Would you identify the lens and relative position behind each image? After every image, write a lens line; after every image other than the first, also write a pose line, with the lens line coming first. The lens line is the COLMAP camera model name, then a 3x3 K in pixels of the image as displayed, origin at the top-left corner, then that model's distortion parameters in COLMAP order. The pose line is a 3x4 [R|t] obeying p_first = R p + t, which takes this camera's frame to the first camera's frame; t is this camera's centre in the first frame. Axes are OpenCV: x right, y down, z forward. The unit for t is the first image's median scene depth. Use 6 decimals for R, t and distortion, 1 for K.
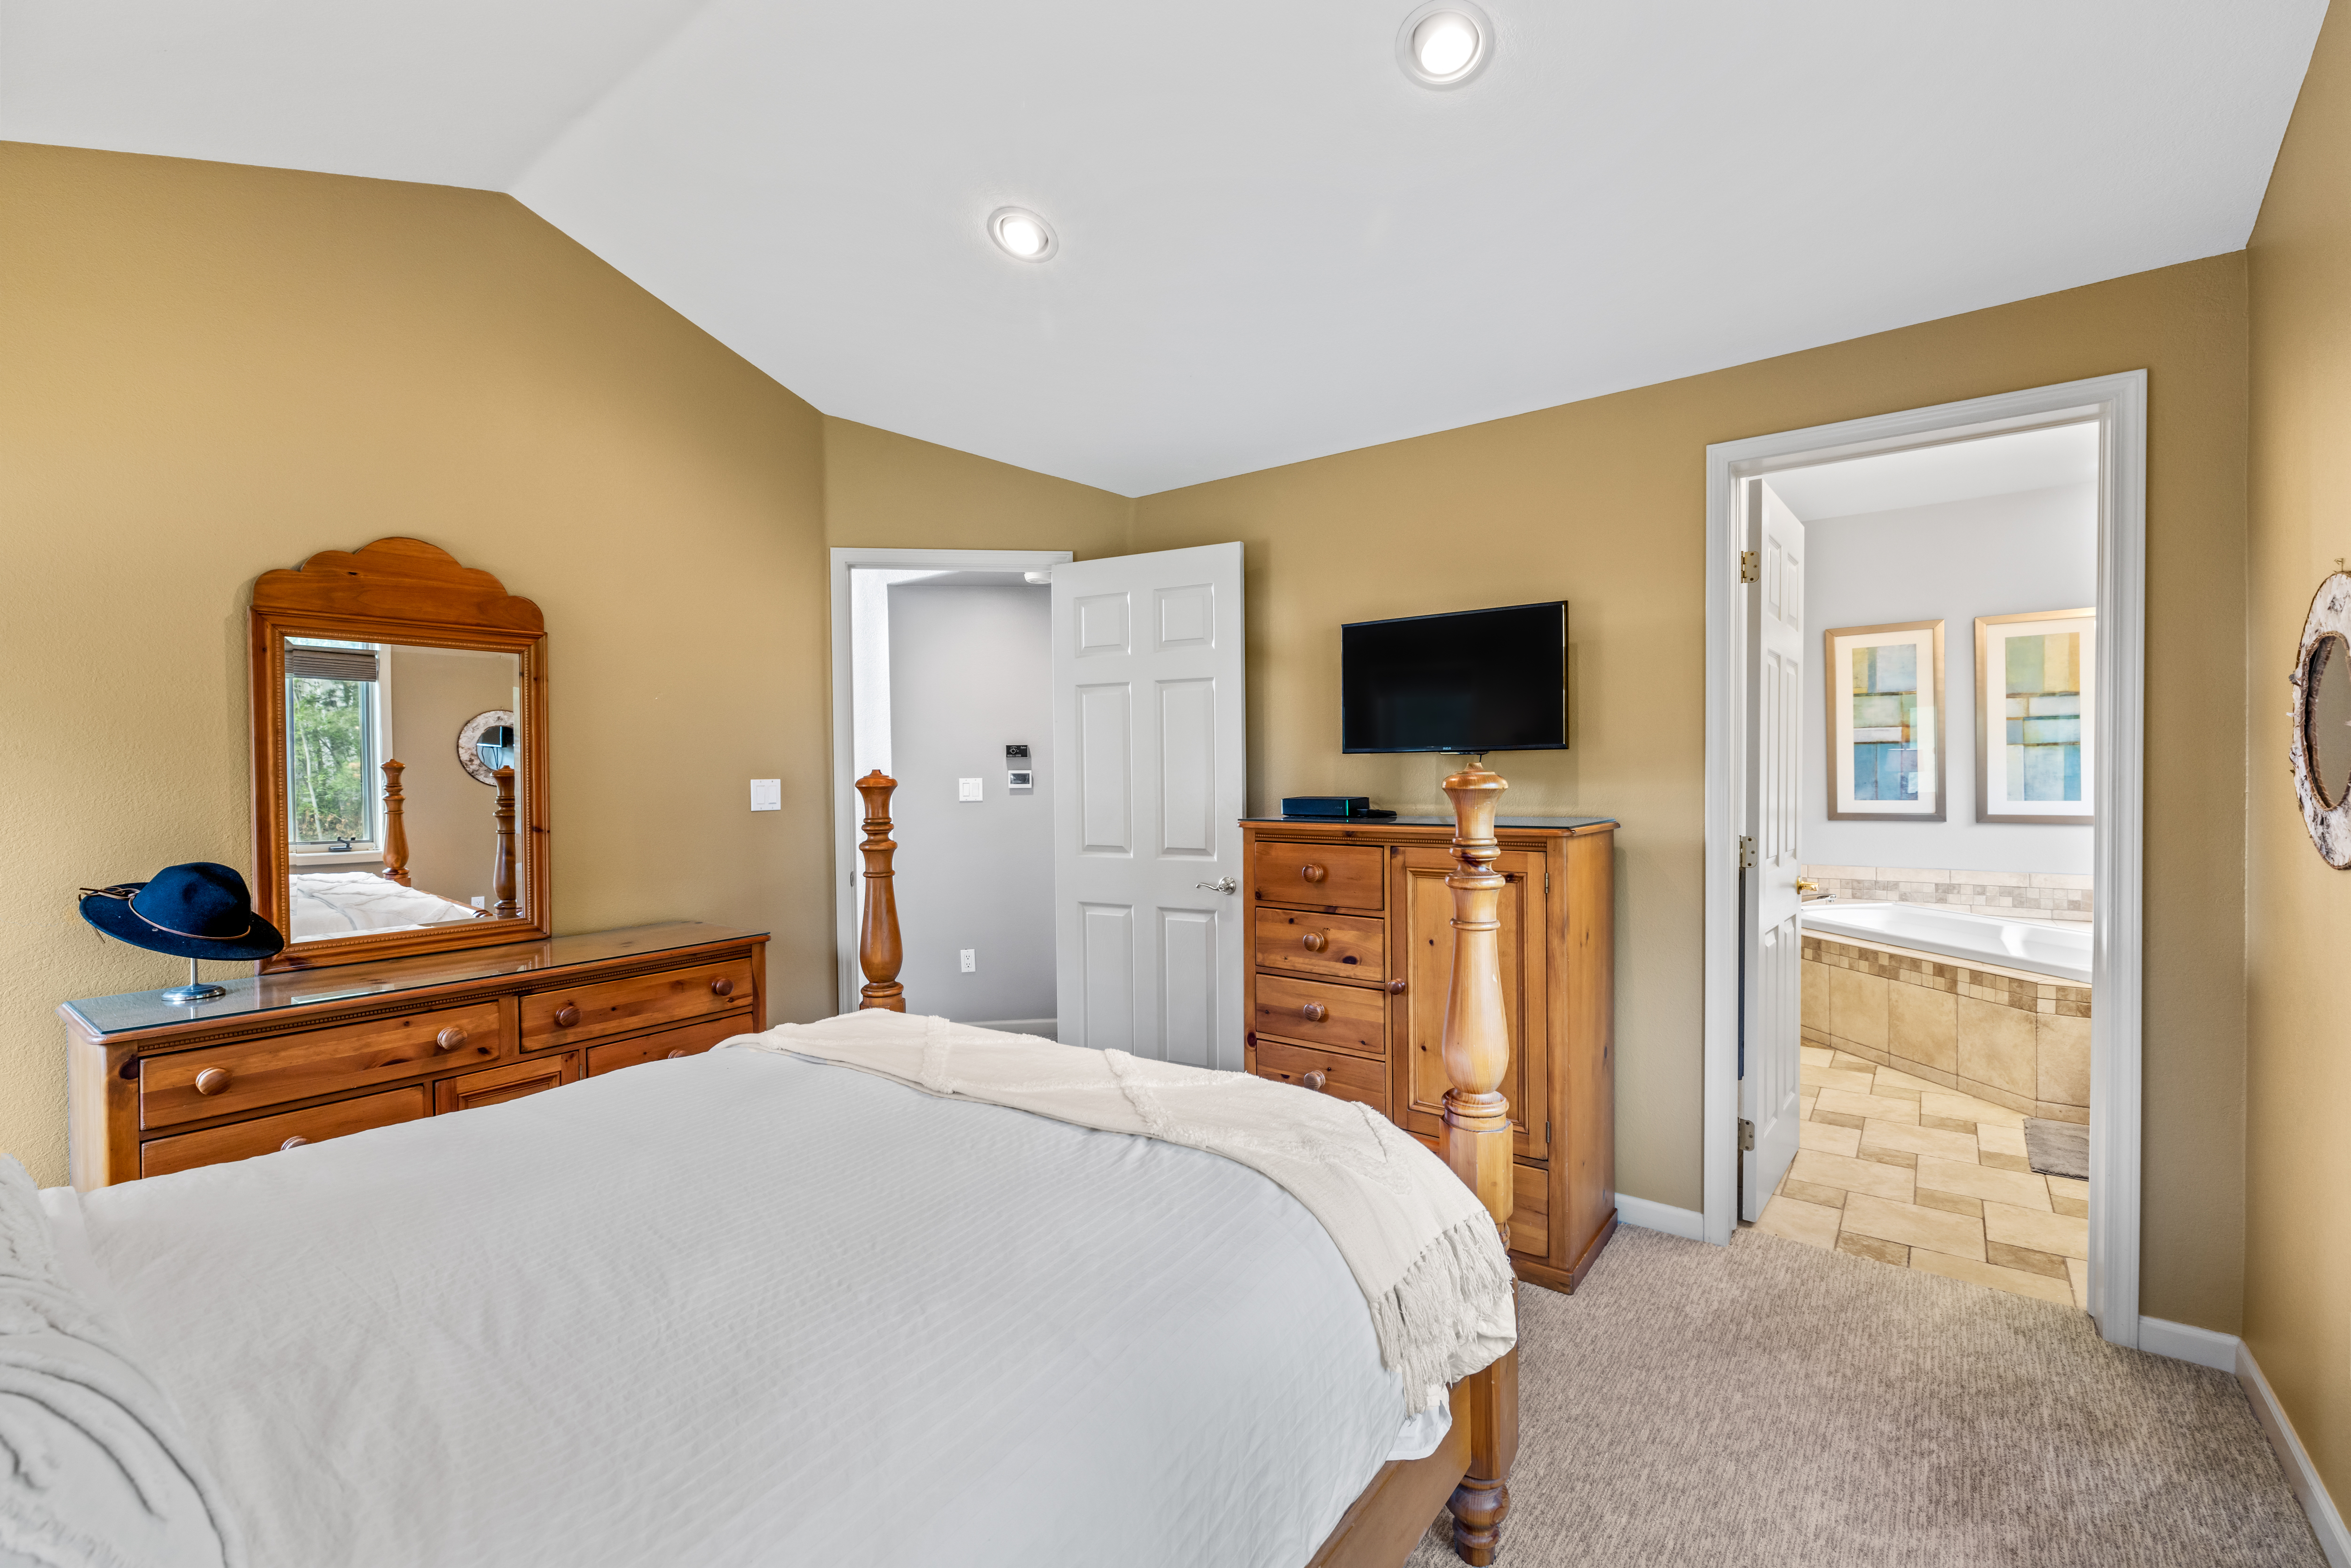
lens RADIAL K [[1015.6, 0, 1161.6], [0, 1015.6, 783.9], [0, 0, 1]] dist [-0.003772, 0.001921]
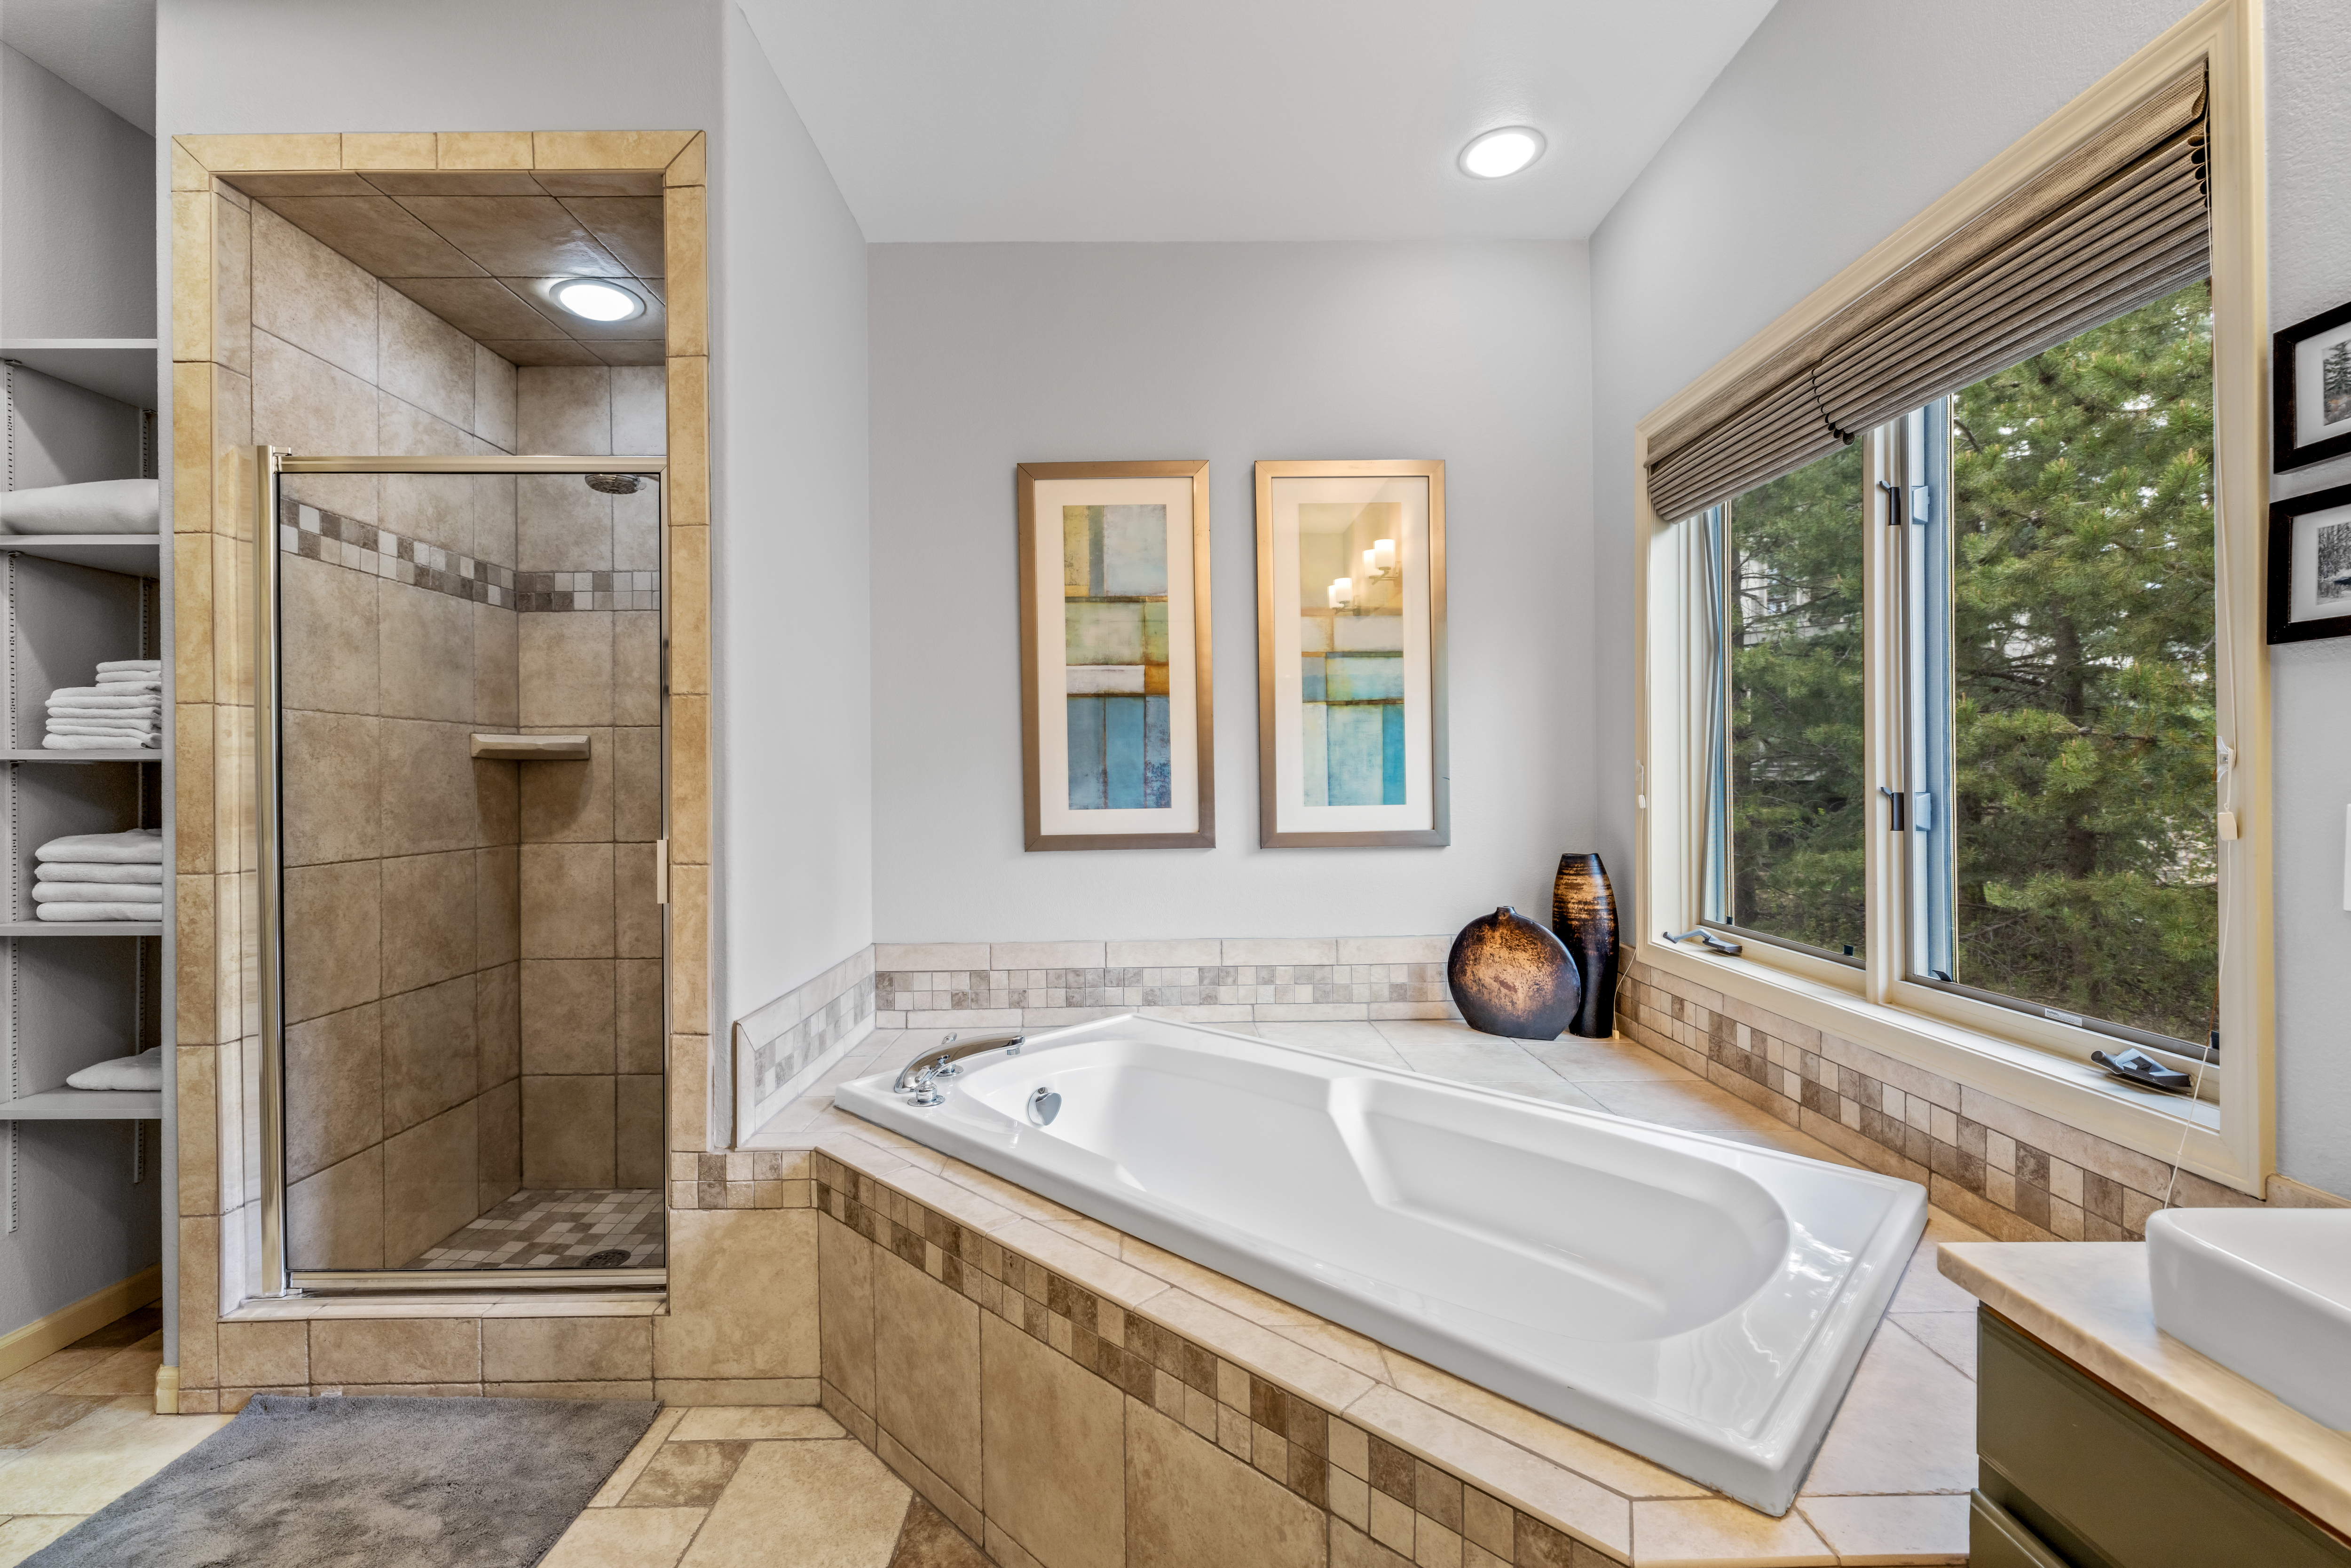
lens RADIAL K [[1015.6, 0, 1166.6], [0, 1015.6, 772.7], [0, 0, 1]] dist [-0.003772, 0.001921]
pose [[0.790335, 0.008250, 0.612620, 0.440975], [0.007705, 0.999696, -0.023402, 0.010465], [-0.612627, 0.023216, 0.790031, 0.611765]]
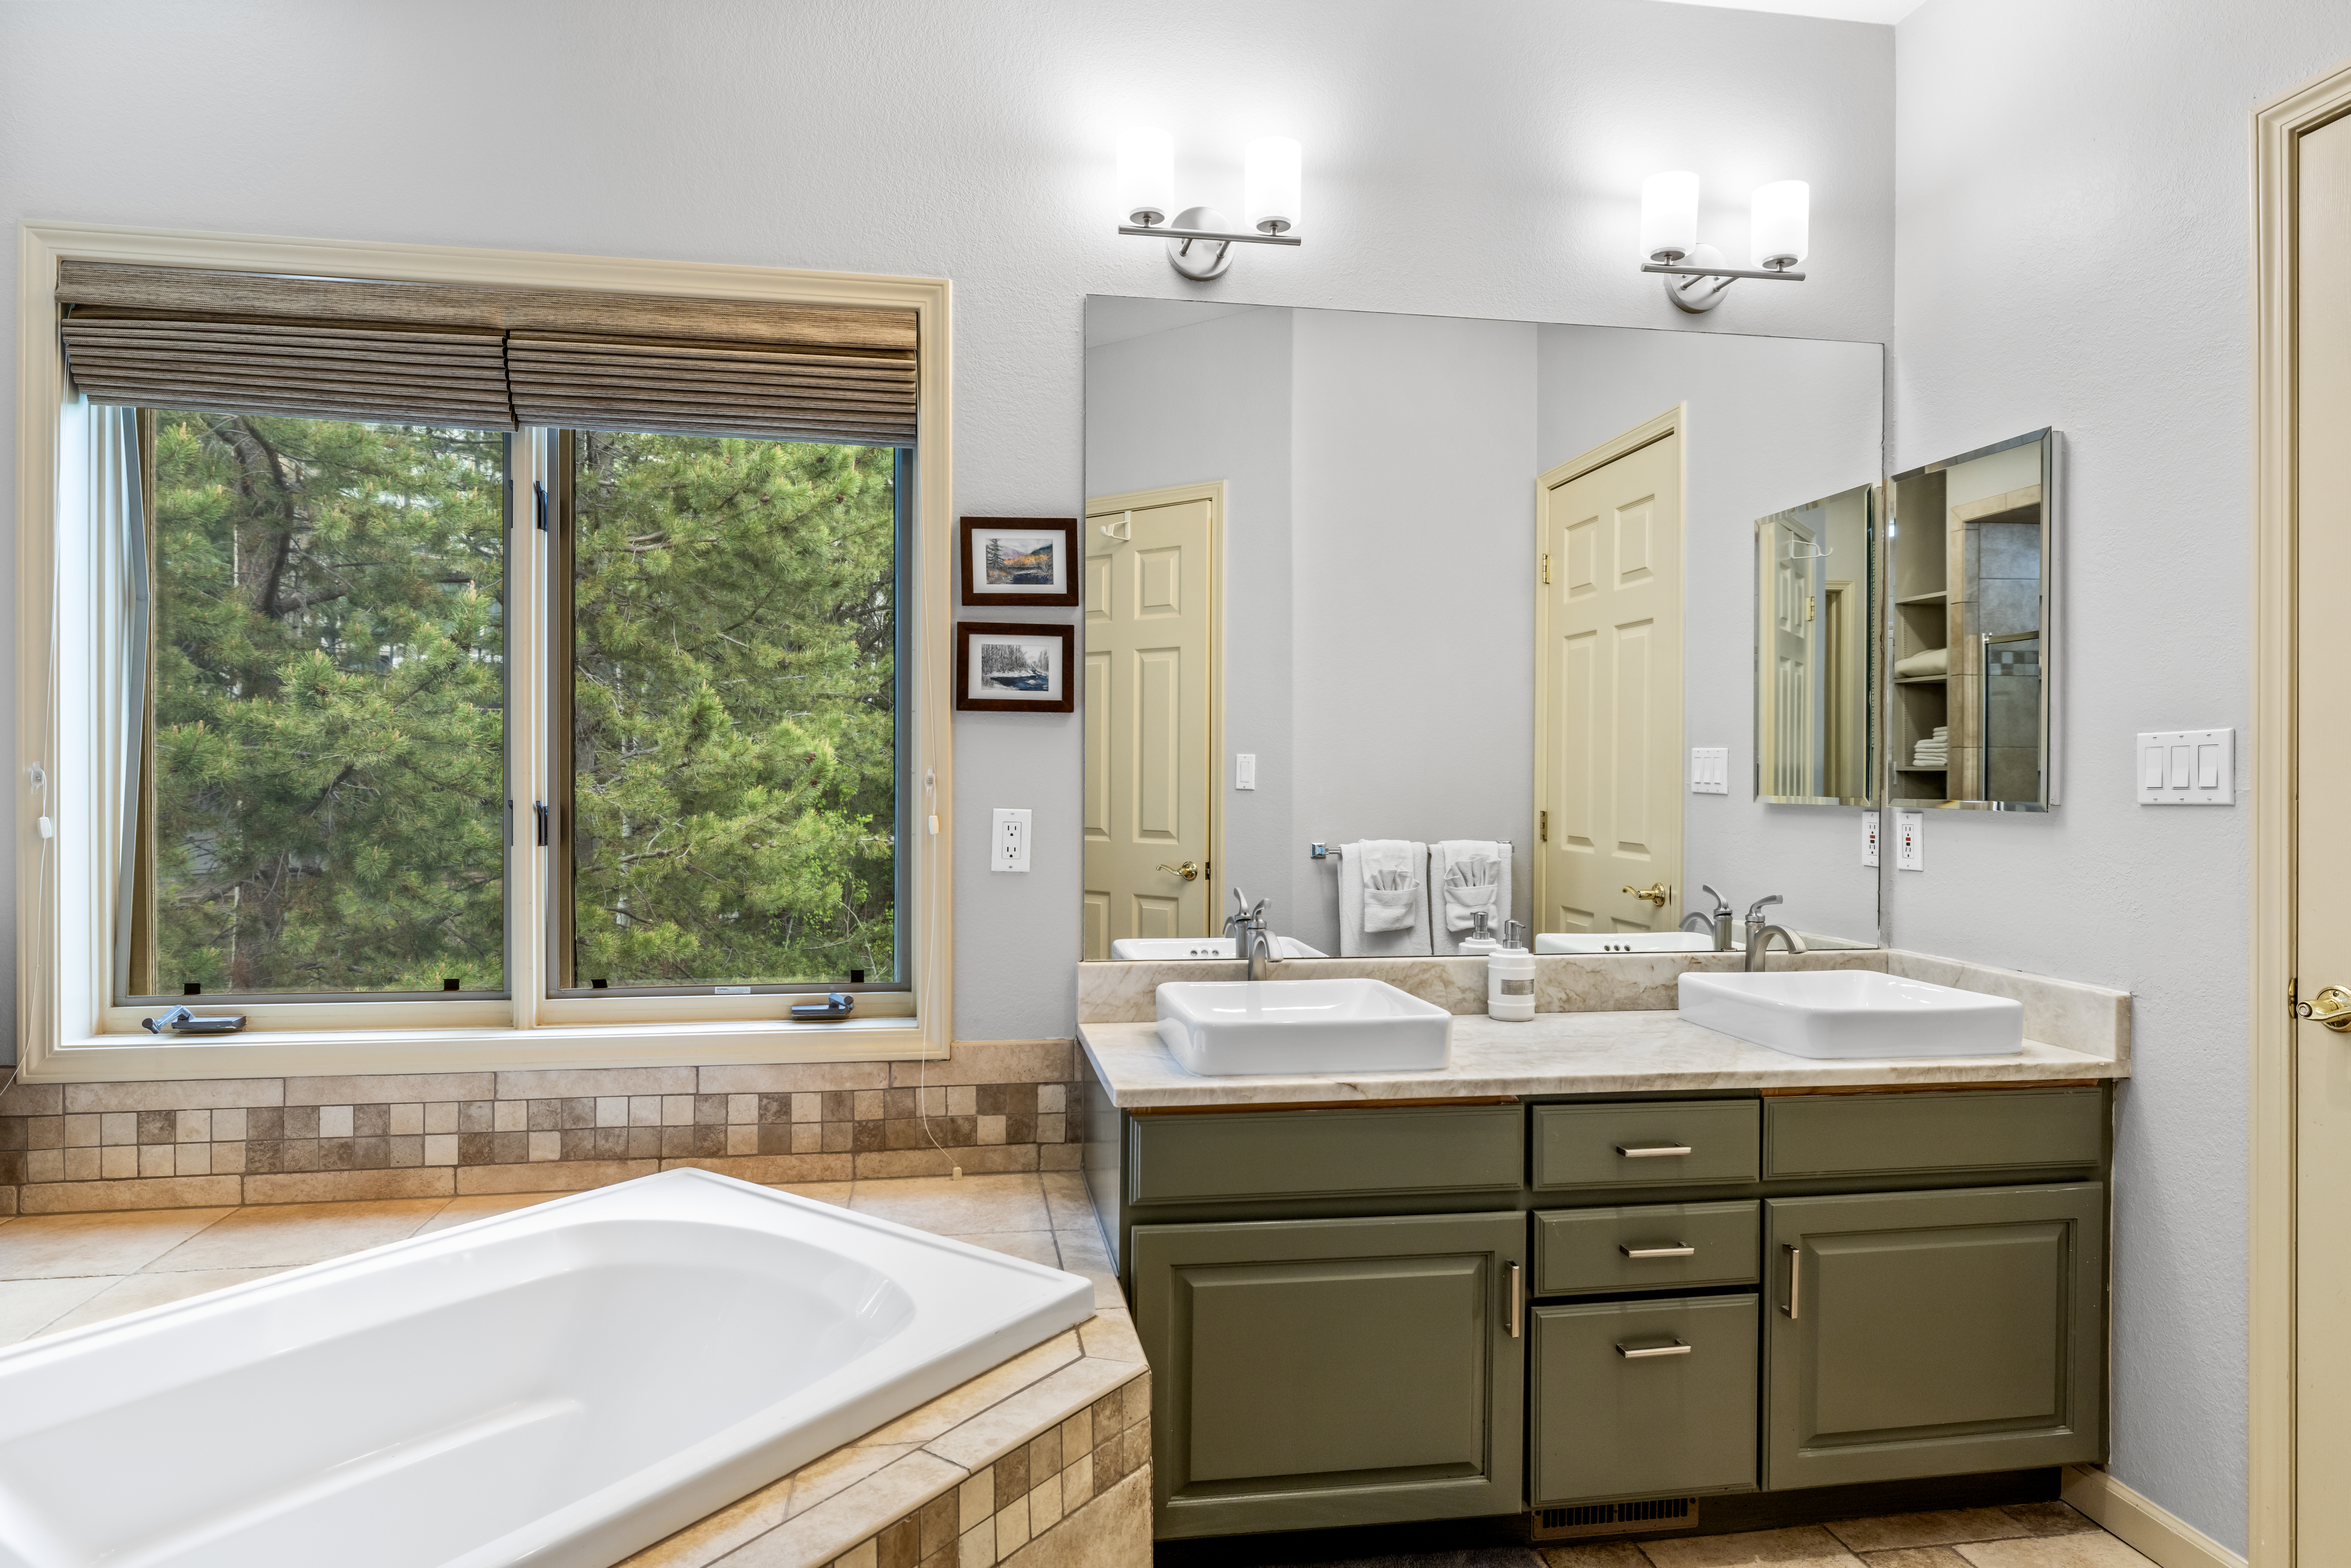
lens RADIAL K [[1379.2, 0, 1171.3], [0, 1379.2, 787.0], [0, 0, 1]] dist [0.006977, -0.002603]
pose [[-0.727116, -0.000039, 0.686514, 0.385482], [0.012178, 0.999842, 0.012956, 0.001181], [-0.686406, 0.017781, -0.727001, 0.919216]]
